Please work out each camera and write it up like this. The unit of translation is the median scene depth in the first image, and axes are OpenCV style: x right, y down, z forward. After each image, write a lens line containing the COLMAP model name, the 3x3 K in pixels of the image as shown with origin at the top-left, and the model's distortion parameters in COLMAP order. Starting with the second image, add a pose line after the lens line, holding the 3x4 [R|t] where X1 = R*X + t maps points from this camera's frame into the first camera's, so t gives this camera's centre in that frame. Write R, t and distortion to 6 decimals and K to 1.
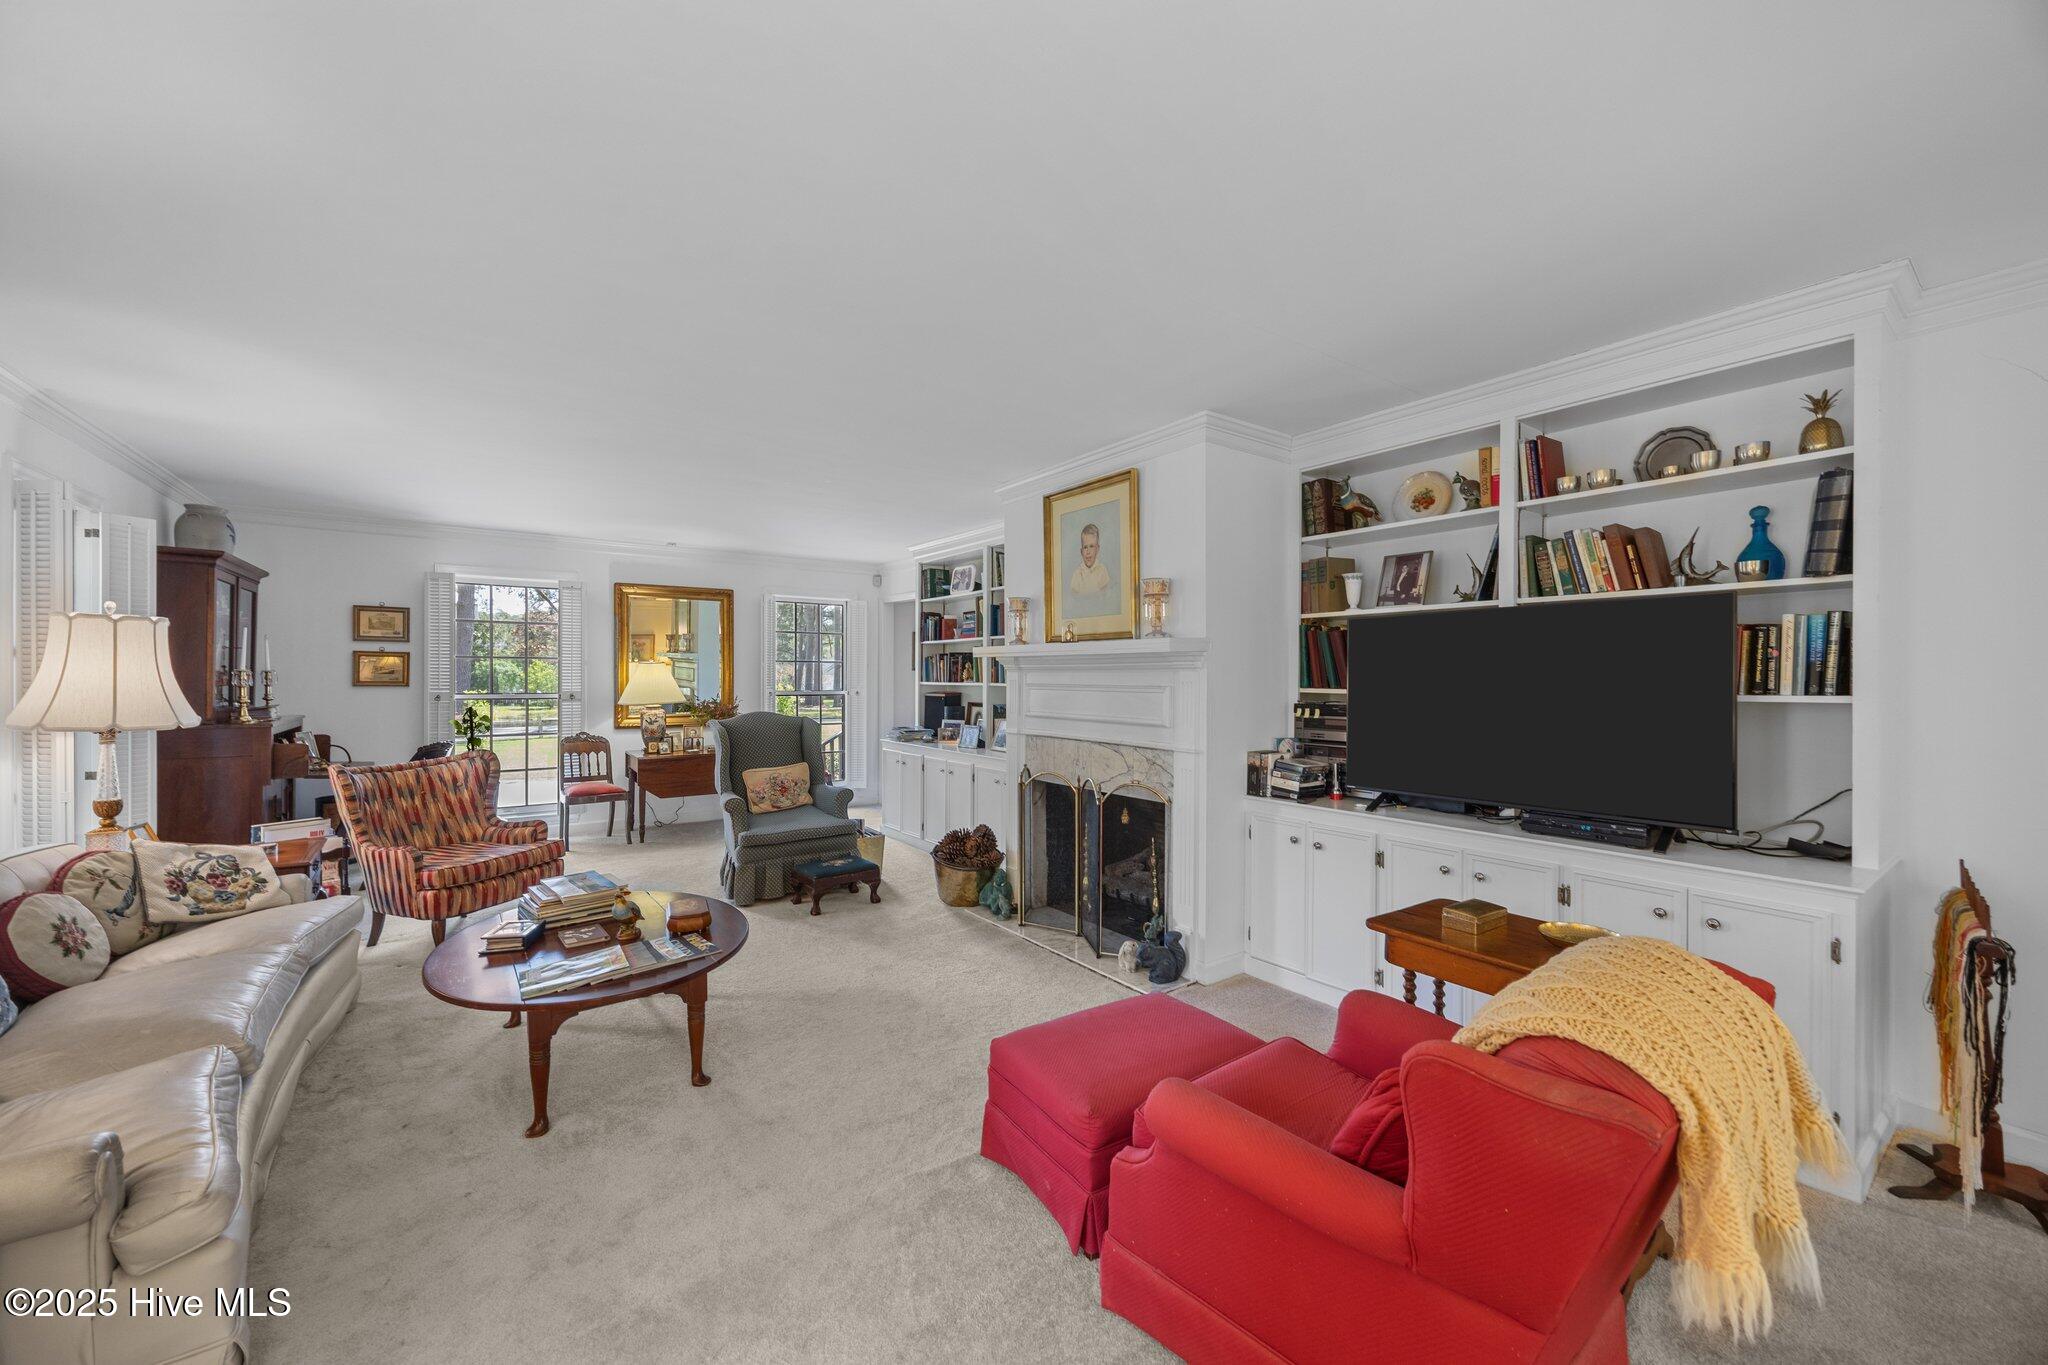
lens RADIAL K [[781.1, 0, 1023.4], [0, 781.1, 677.4], [0, 0, 1]] dist [-0.000735, 0.000020]
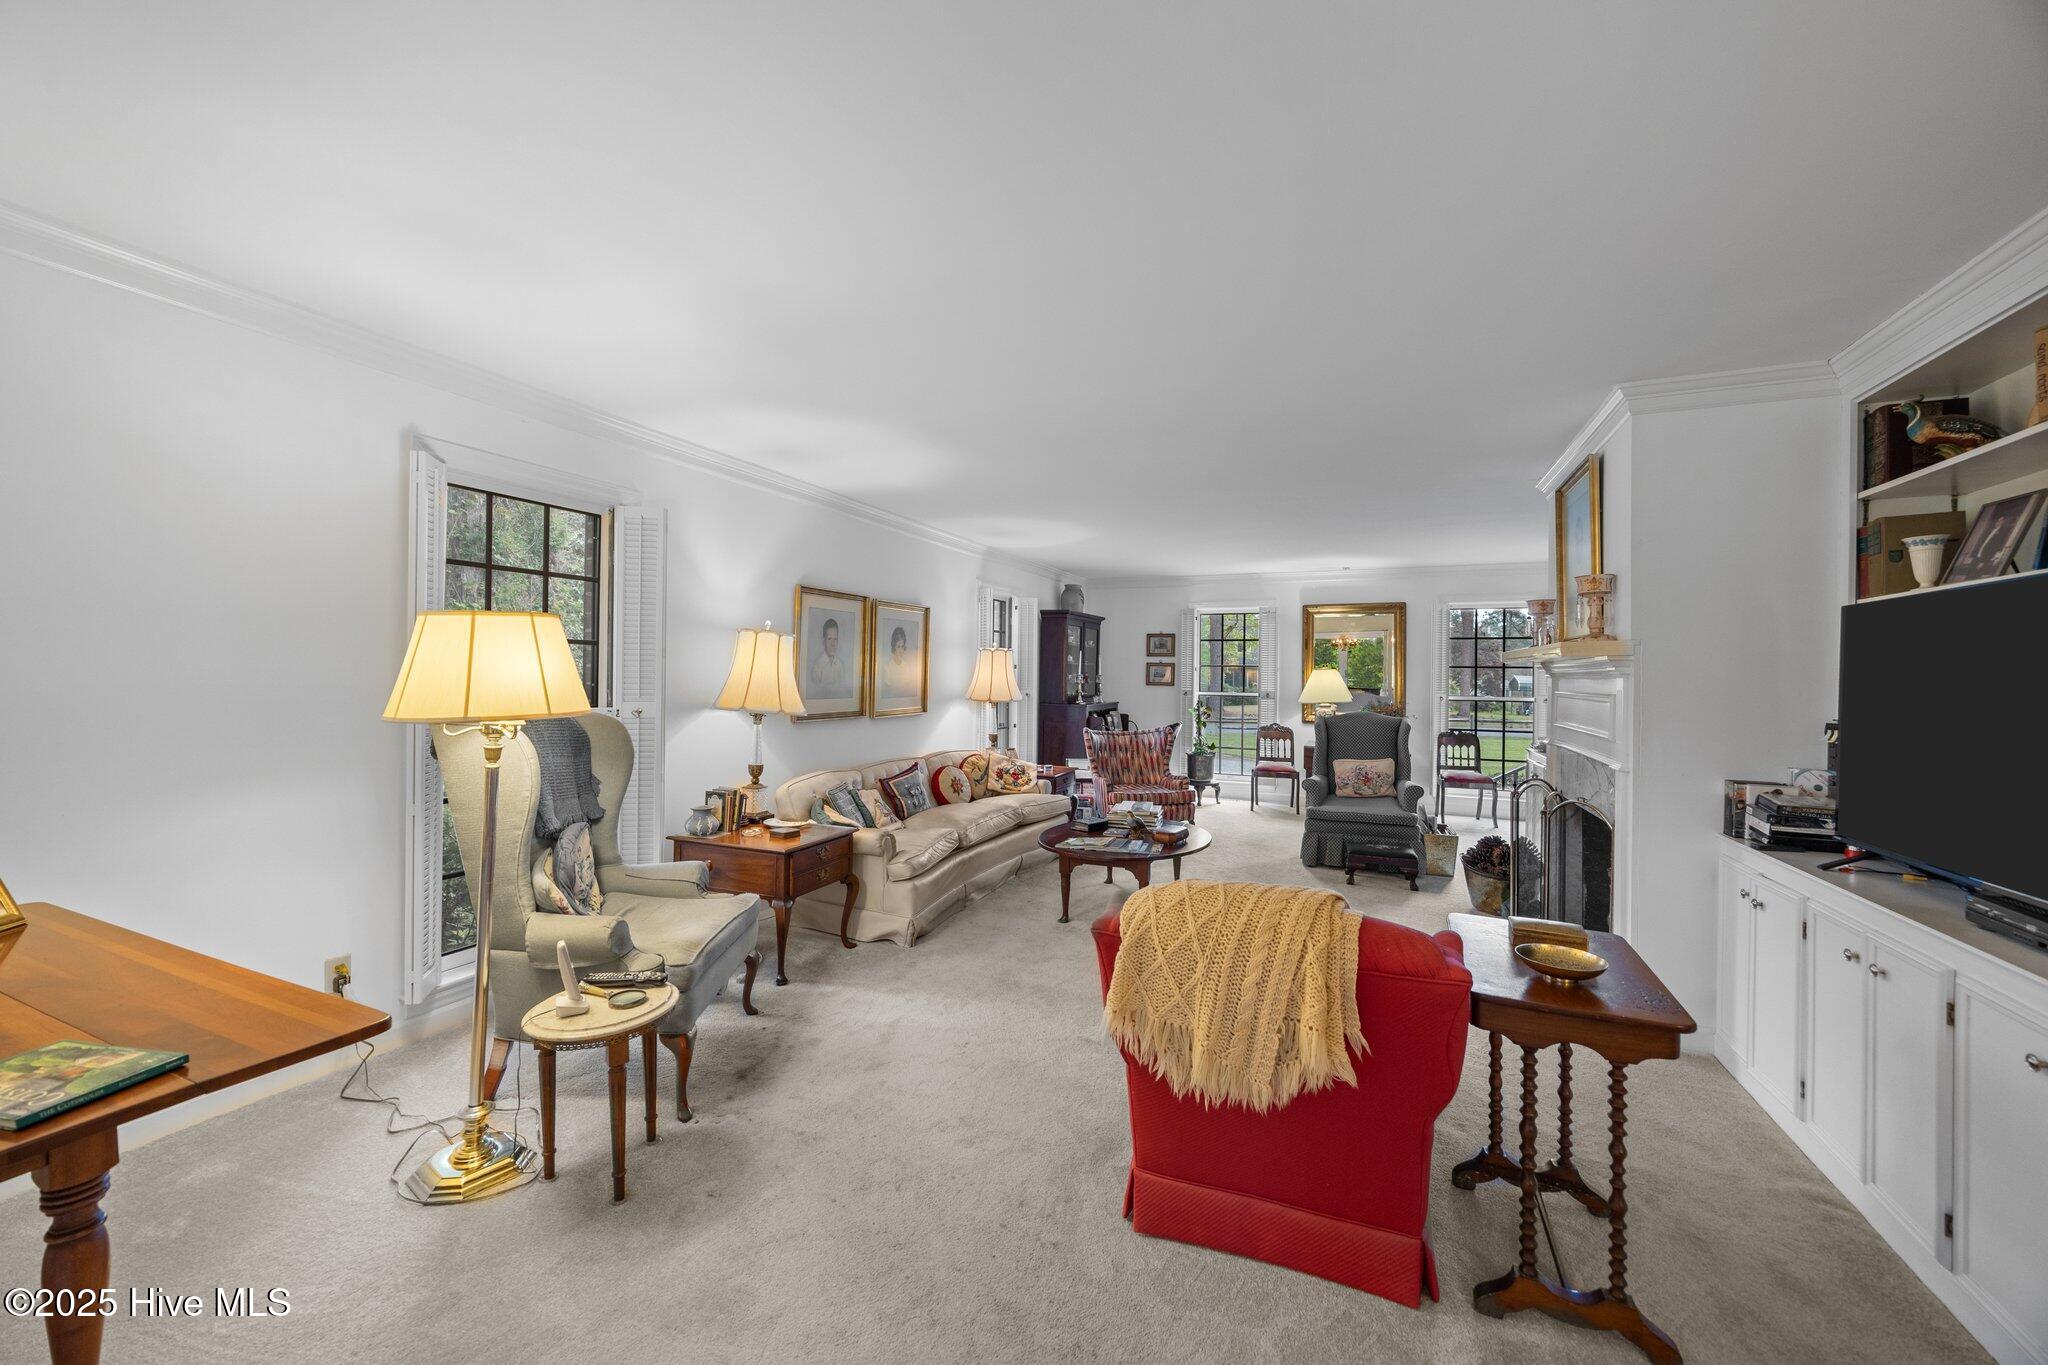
lens RADIAL K [[781.1, 0, 1023.4], [0, 781.1, 677.4], [0, 0, 1]] dist [-0.000735, 0.000020]
pose [[0.501337, 0.005181, -0.865237, 0.474702], [-0.011698, 0.999931, -0.000791, -0.000010], [0.865173, 0.010518, 0.501363, -0.013680]]
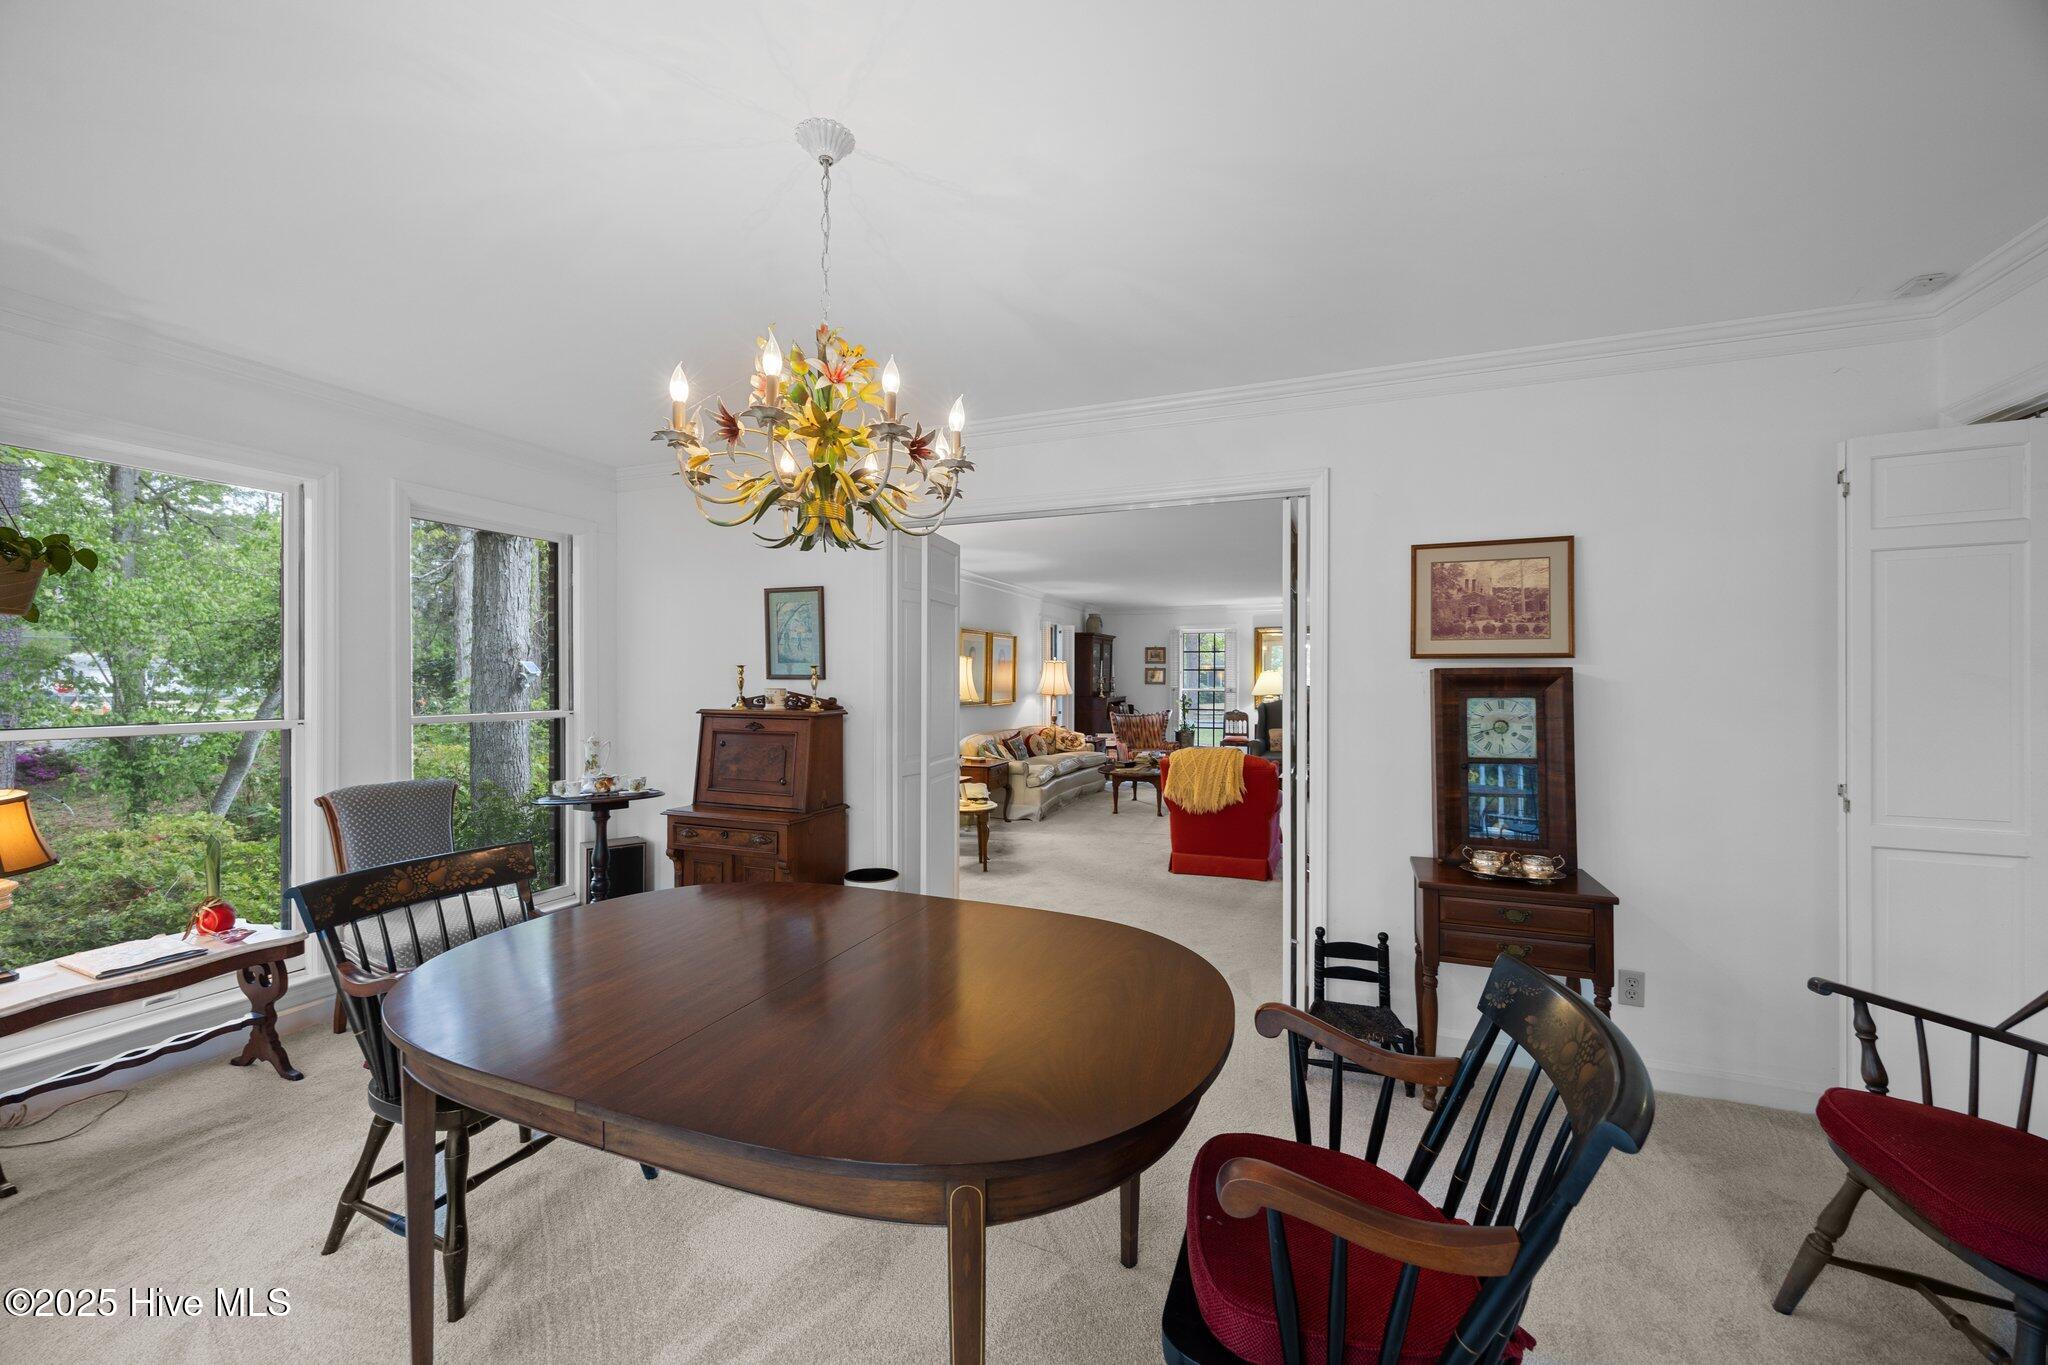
lens RADIAL K [[781.1, 0, 1023.4], [0, 781.1, 677.4], [0, 0, 1]] dist [-0.000735, 0.000020]
pose [[0.527481, -0.001016, -0.849566, 1.035389], [-0.001852, 0.999996, -0.002346, -0.001559], [0.849565, 0.002811, 0.527477, -0.571316]]
